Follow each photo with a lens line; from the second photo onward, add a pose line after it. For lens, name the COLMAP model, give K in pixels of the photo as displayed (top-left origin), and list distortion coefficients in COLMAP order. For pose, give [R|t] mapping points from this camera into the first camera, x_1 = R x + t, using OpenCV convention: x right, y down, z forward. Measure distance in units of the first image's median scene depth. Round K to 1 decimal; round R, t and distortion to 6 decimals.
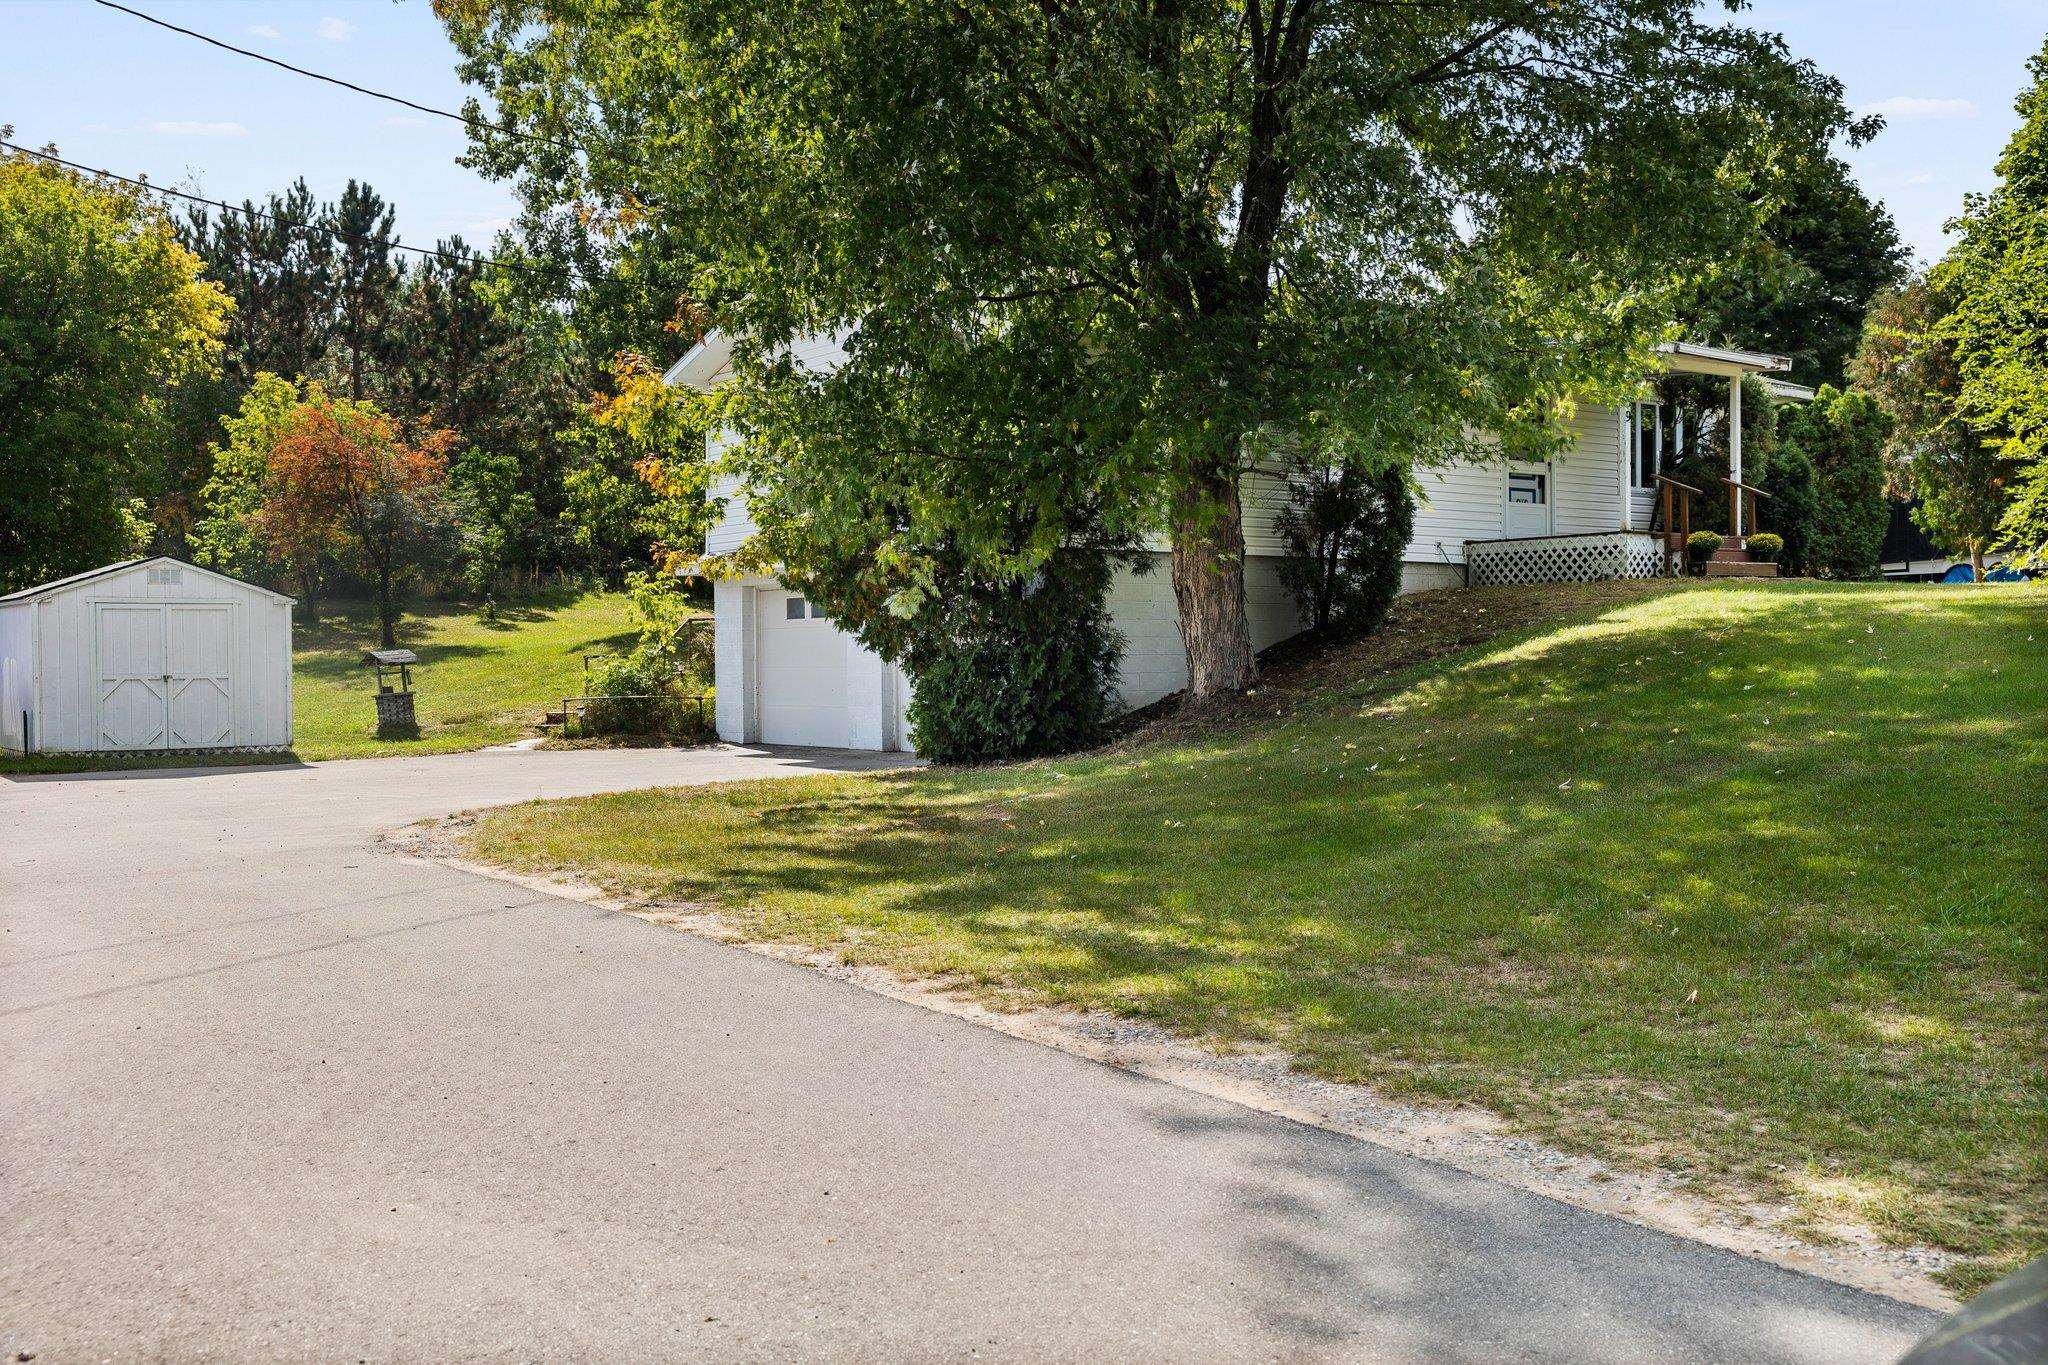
lens RADIAL K [[2046.7, 0, 1023.9], [0, 2046.7, 682.9], [0, 0, 1]] dist [0.007514, 0.000000]
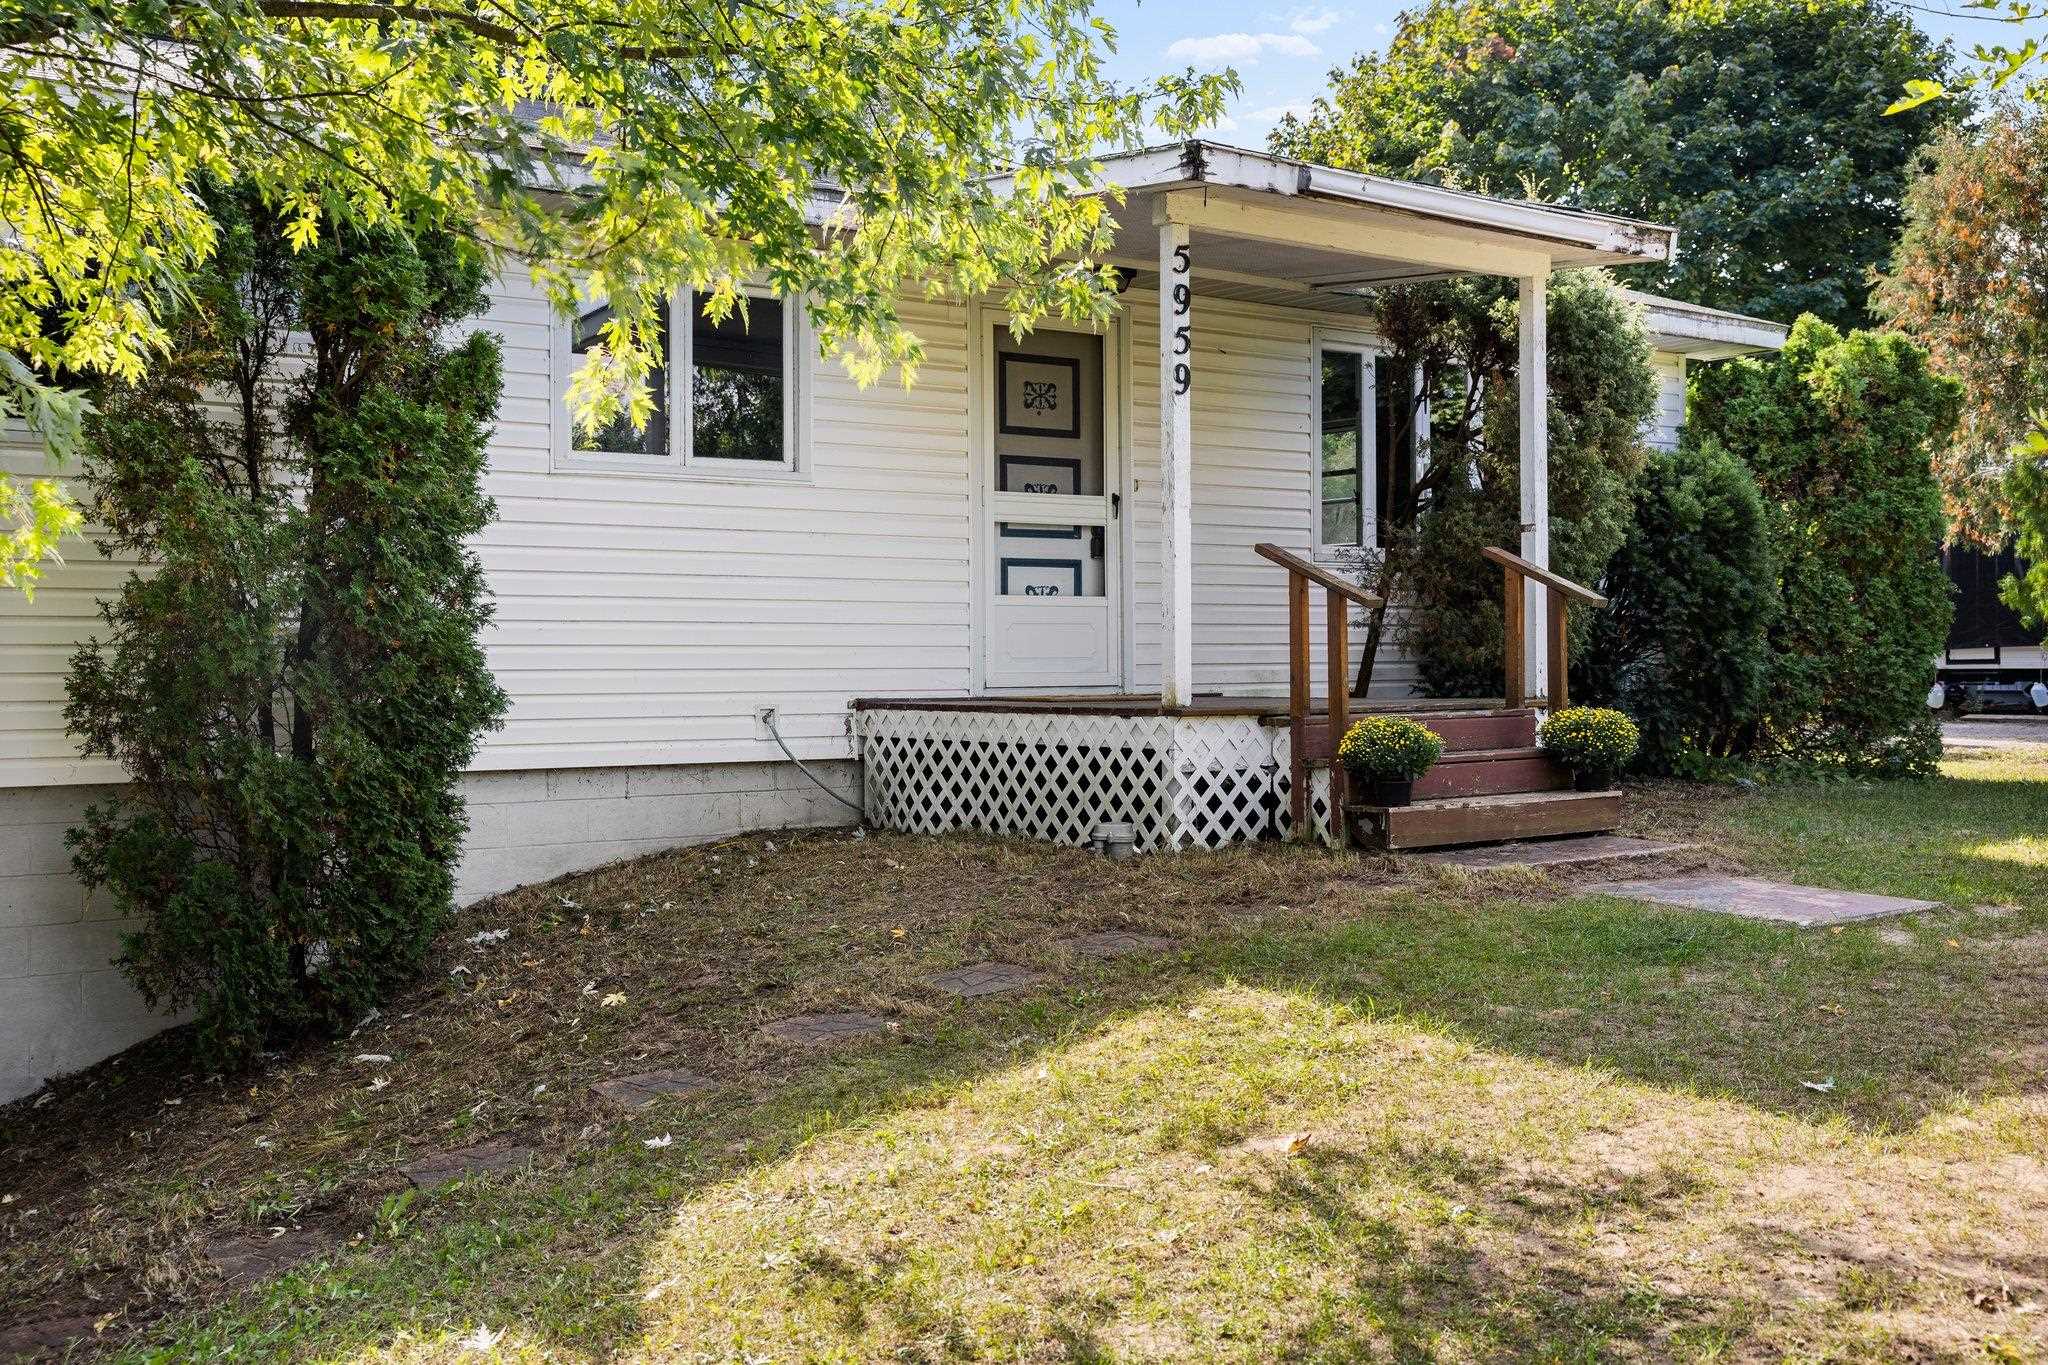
lens RADIAL K [[2131.9, 0, 1020.9], [0, 2131.9, 622.3], [0, 0, 1]] dist [0.007385, 0.000000]
pose [[0.999729, 0.001949, -0.023177, 0.234191], [-0.002490, 0.999725, -0.023326, -0.068166], [0.023125, 0.023377, 0.999459, 0.540075]]
